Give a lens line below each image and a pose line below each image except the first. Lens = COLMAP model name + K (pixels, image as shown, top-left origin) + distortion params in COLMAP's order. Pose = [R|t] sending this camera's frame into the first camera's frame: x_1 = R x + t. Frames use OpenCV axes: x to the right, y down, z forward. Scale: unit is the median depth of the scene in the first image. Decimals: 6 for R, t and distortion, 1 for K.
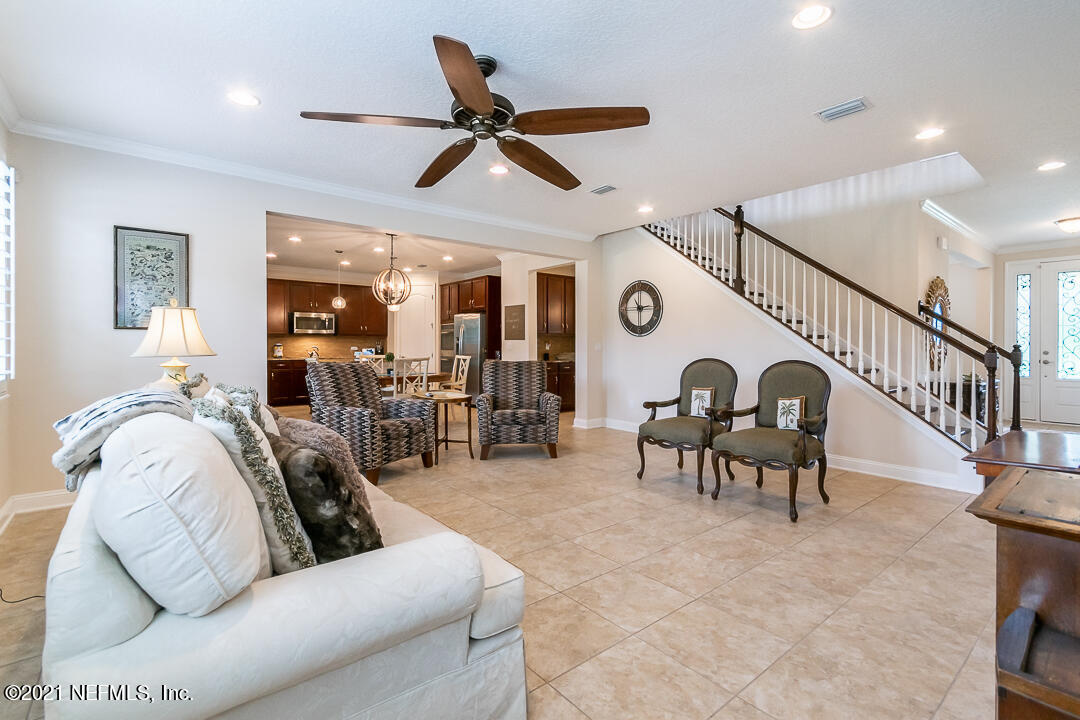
lens RADIAL K [[484.0, 0, 541.8], [0, 484.0, 345.3], [0, 0, 1]] dist [0.011439, -0.000475]
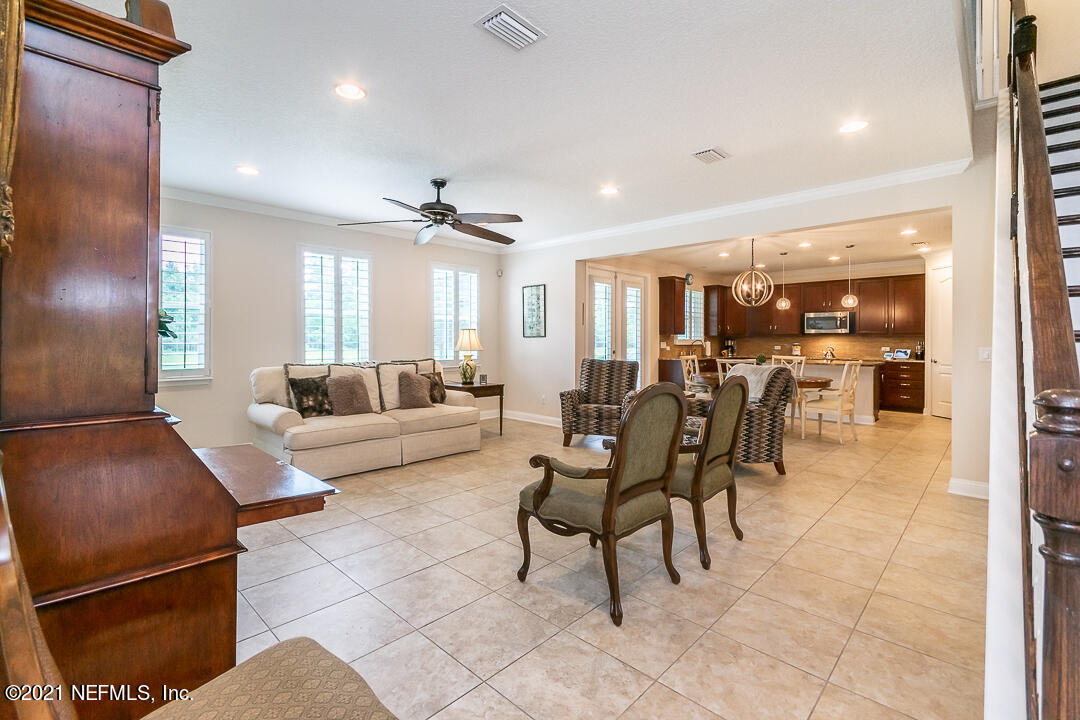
lens RADIAL K [[484.0, 0, 541.8], [0, 484.0, 345.3], [0, 0, 1]] dist [0.011439, -0.000475]
pose [[0.121660, 0.007313, -0.992545, 1.420976], [-0.002621, 0.999972, 0.007046, -0.018746], [0.992568, 0.001744, 0.121676, 1.034059]]
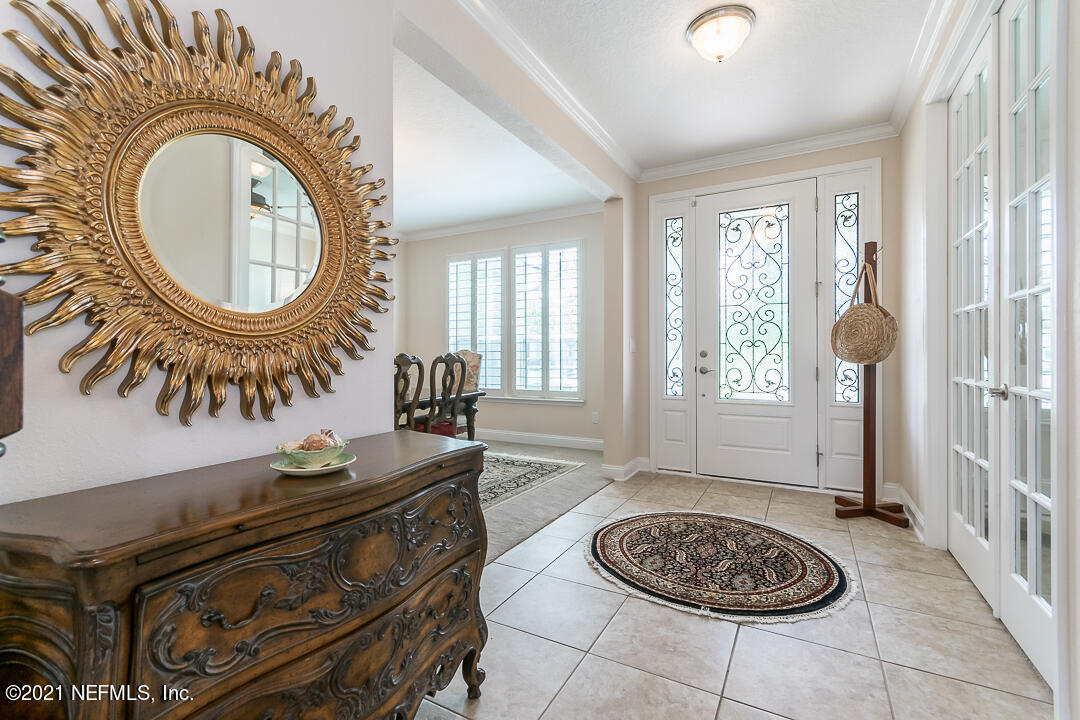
lens RADIAL K [[484.0, 0, 541.8], [0, 484.0, 345.3], [0, 0, 1]] dist [0.011439, -0.000475]
pose [[0.944692, -0.007506, 0.327873, 0.132193], [0.014653, 0.999706, -0.019333, 0.002577], [-0.327631, 0.023068, 0.944524, 0.105419]]
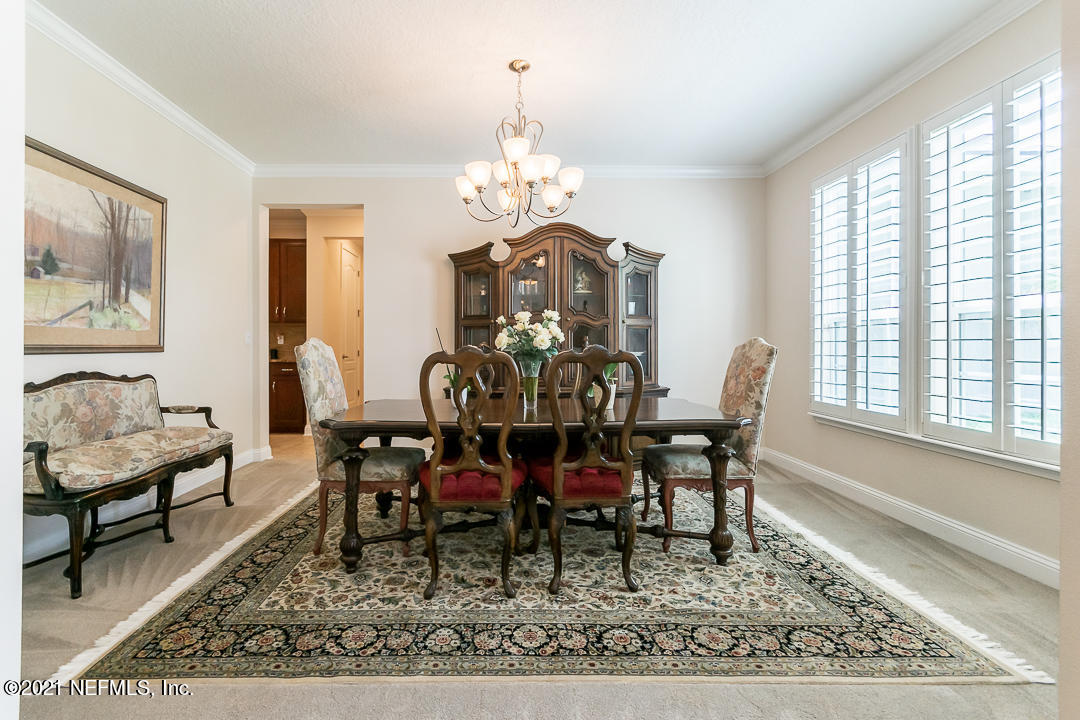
lens RADIAL K [[484.0, 0, 541.8], [0, 484.0, 345.3], [0, 0, 1]] dist [0.011439, -0.000475]
pose [[0.763767, -0.002566, -0.645487, 0.172802], [0.000439, 0.999994, -0.003456, 0.002319], [0.645492, 0.002356, 0.763763, 0.154623]]
